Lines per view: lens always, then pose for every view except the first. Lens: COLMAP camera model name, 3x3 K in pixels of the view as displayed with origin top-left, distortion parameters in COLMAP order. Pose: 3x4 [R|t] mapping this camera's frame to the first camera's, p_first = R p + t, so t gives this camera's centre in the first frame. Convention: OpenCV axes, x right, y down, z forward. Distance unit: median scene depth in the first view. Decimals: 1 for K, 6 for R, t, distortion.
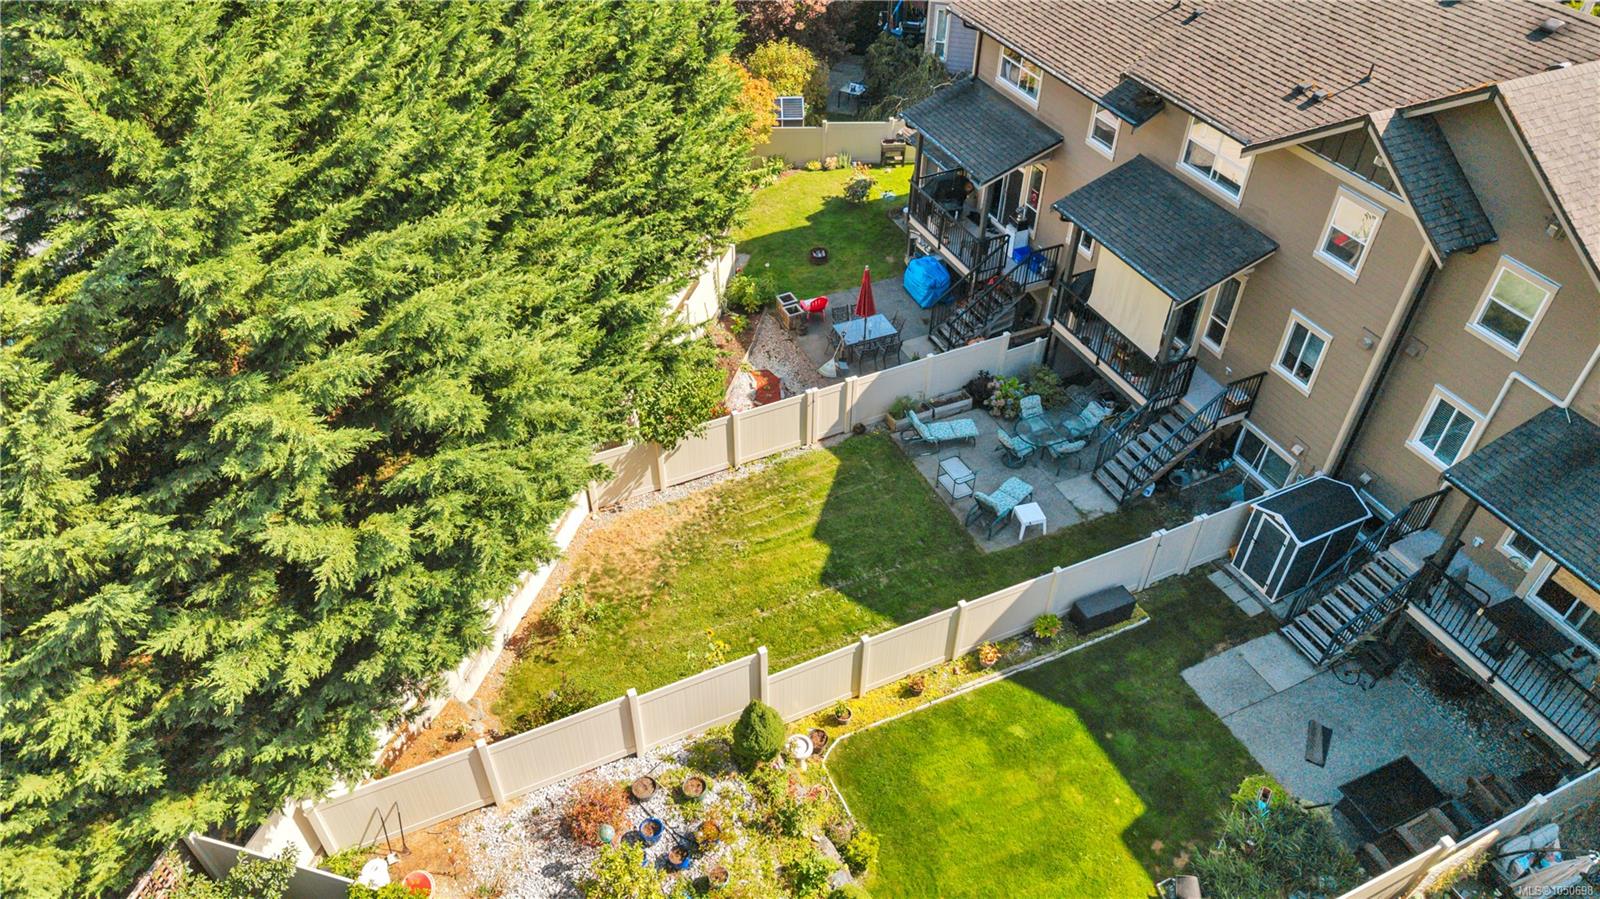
lens RADIAL K [[1075.3, 0, 796.1], [0, 1075.3, 449.3], [0, 0, 1]] dist [0.024814, -0.024367]
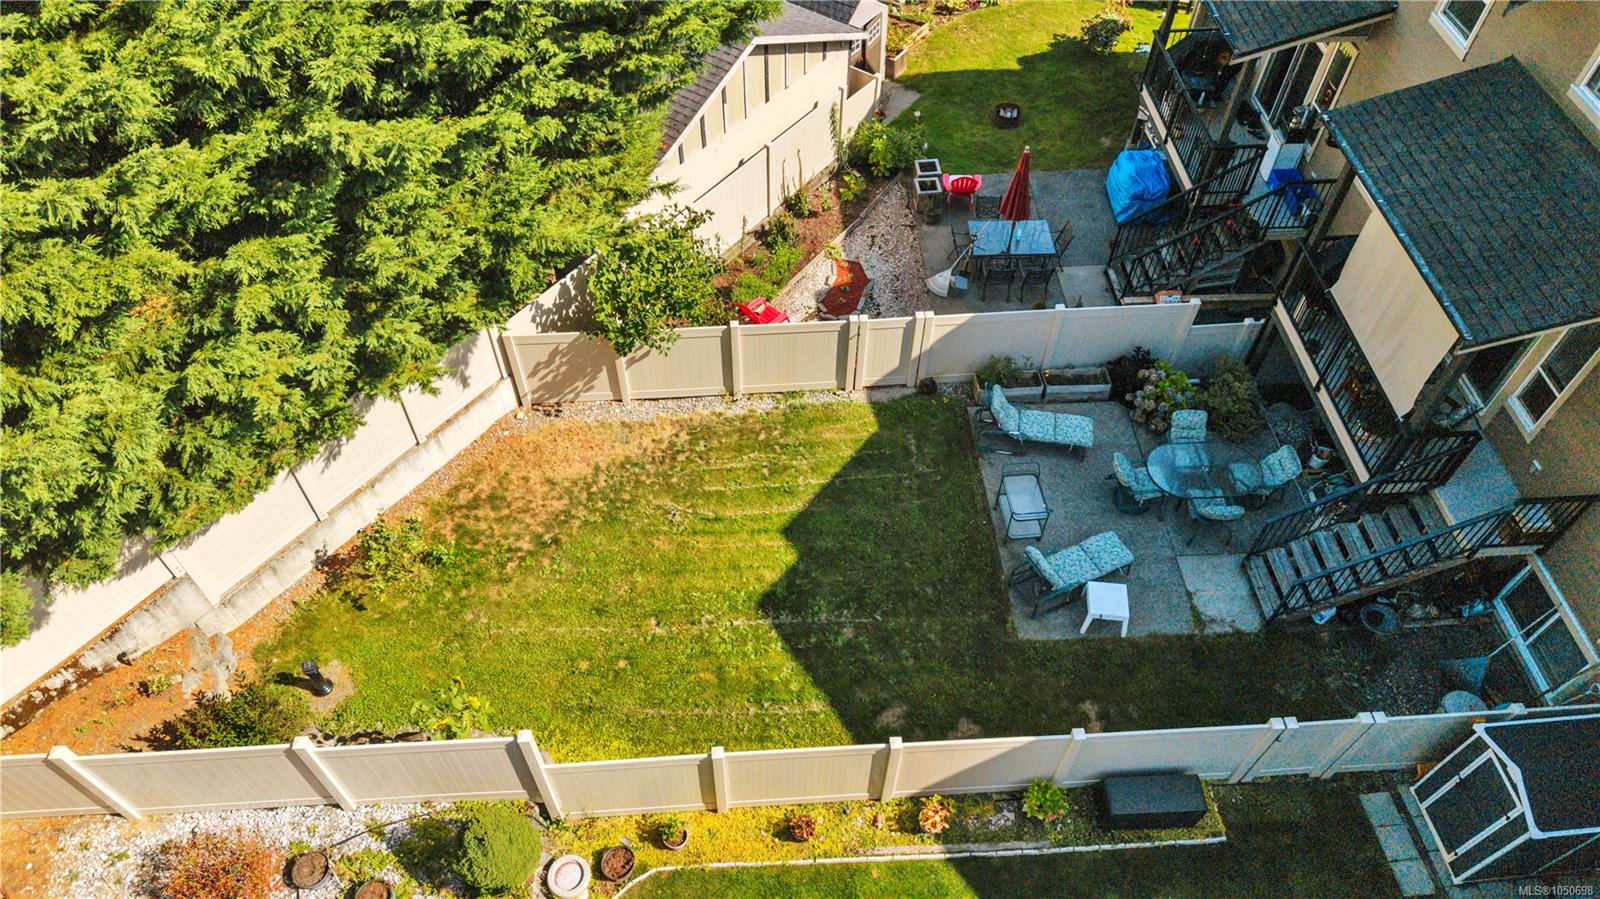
lens RADIAL K [[1076.4, 0, 799.4], [0, 1076.4, 442.3], [0, 0, 1]] dist [0.000592, -0.001213]
pose [[0.931804, 0.279007, -0.232157, 0.162338], [-0.238462, 0.952790, 0.187958, -0.100863], [0.273638, -0.119779, 0.954345, 0.340637]]
